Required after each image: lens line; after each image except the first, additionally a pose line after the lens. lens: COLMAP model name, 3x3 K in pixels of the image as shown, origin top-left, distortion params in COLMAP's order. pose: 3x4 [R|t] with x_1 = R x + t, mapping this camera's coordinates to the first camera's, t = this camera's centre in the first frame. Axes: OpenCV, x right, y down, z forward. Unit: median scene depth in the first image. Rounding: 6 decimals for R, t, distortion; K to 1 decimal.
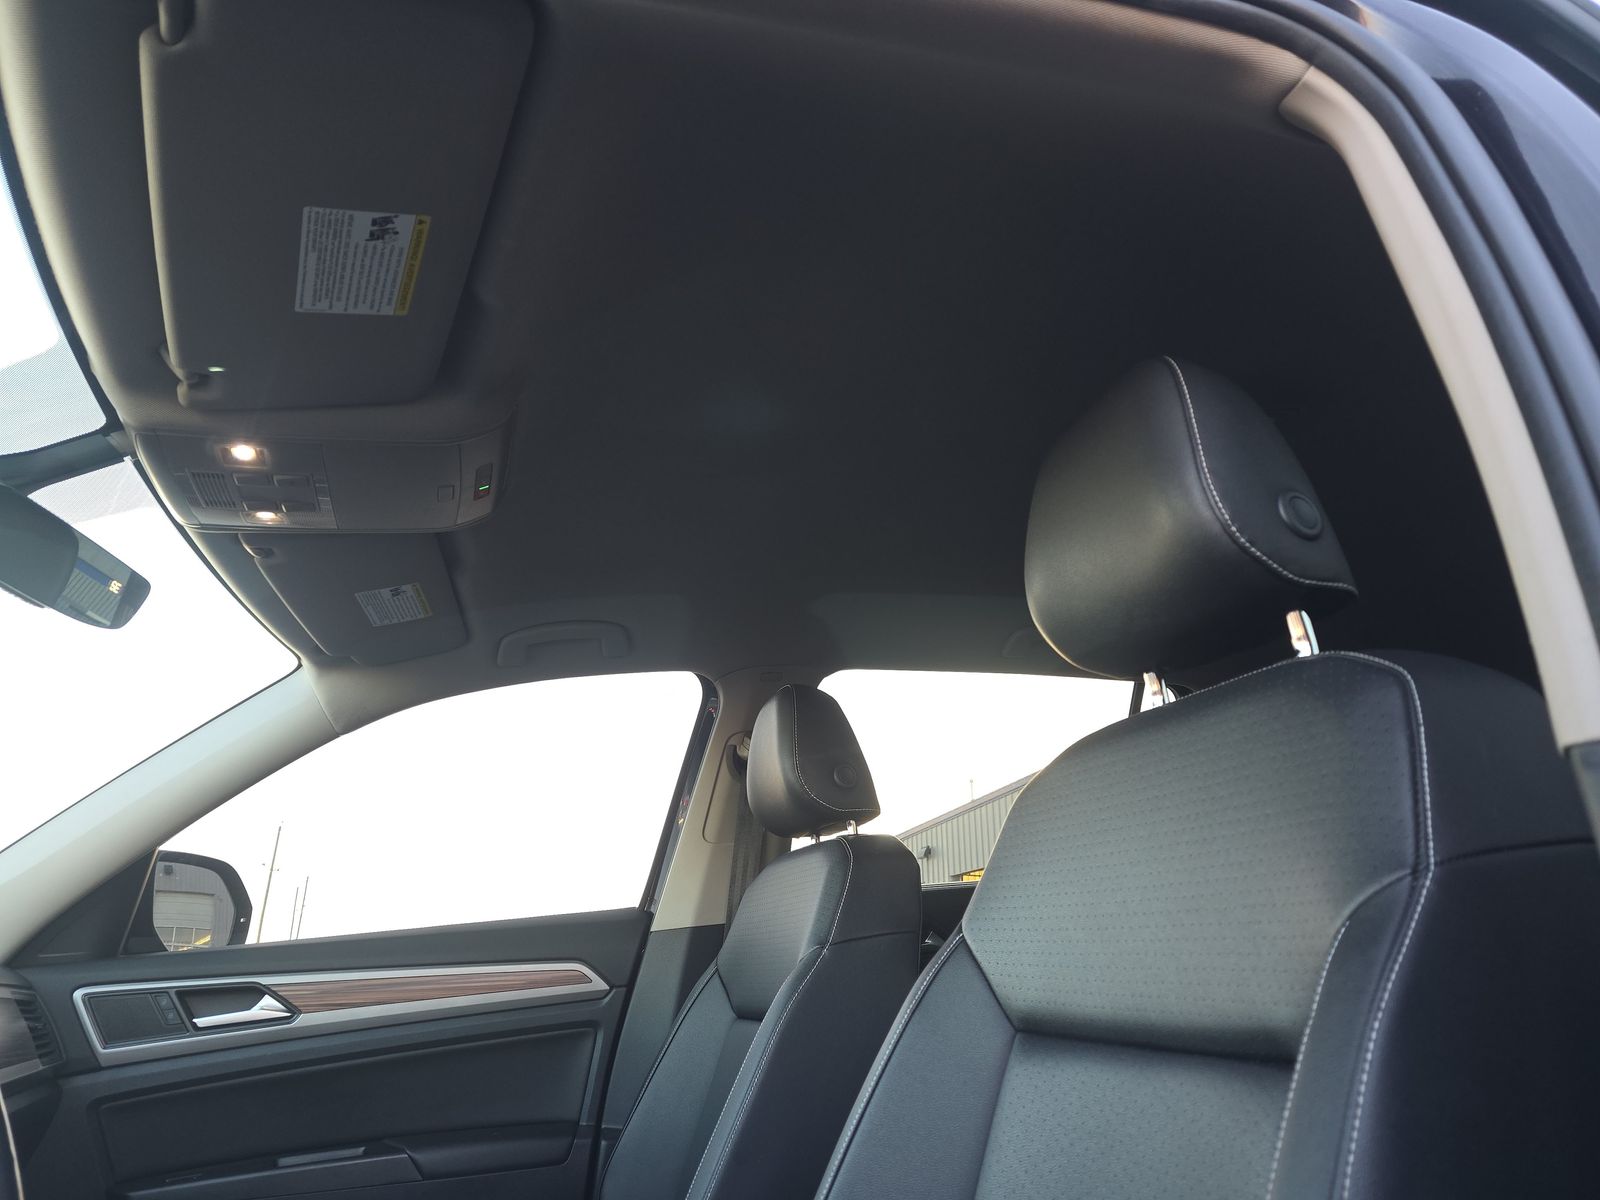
lens RADIAL K [[1100.7, 0, 800.0], [0, 1100.7, 600.0], [0, 0, 1]] dist [0.086879, -0.074886]
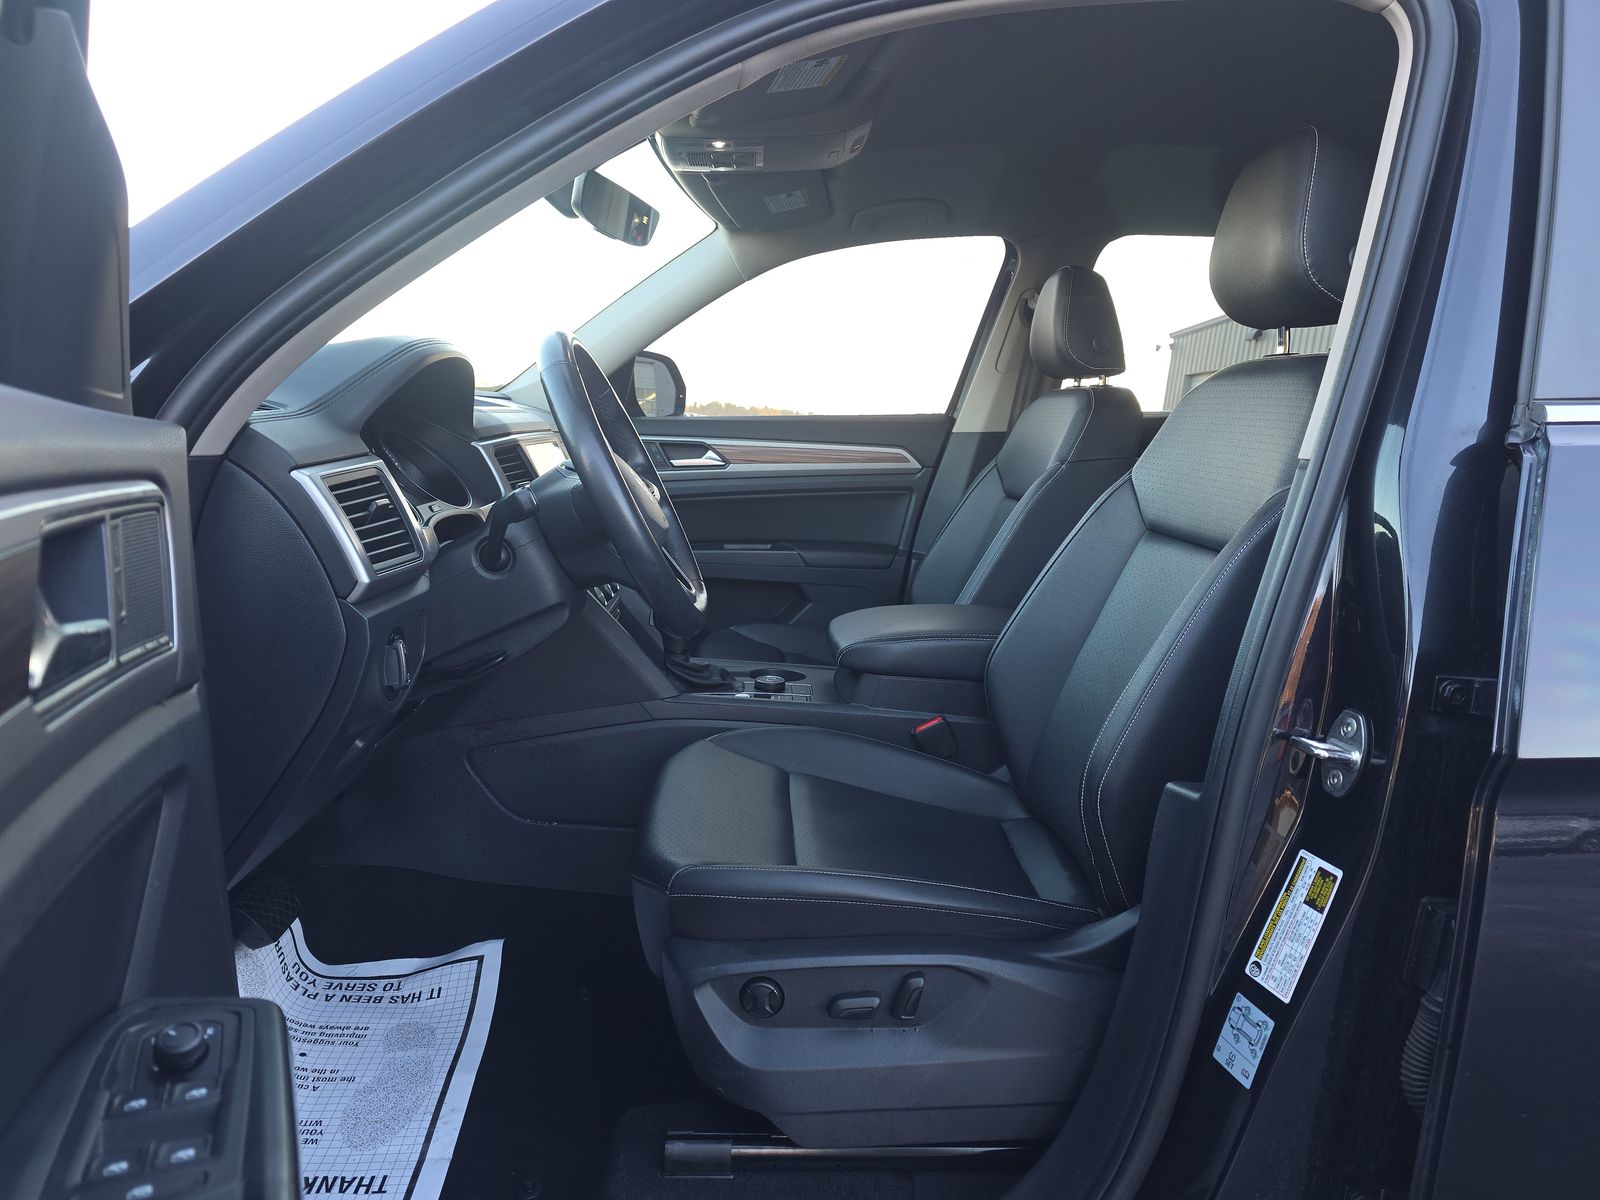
lens RADIAL K [[1100.7, 0, 800.0], [0, 1100.7, 600.0], [0, 0, 1]] dist [0.086879, -0.074886]
pose [[0.961466, 0.126736, -0.243971, 0.051932], [-0.000456, 0.888142, 0.459568, -0.167125], [0.274924, -0.441748, 0.853976, -0.367324]]
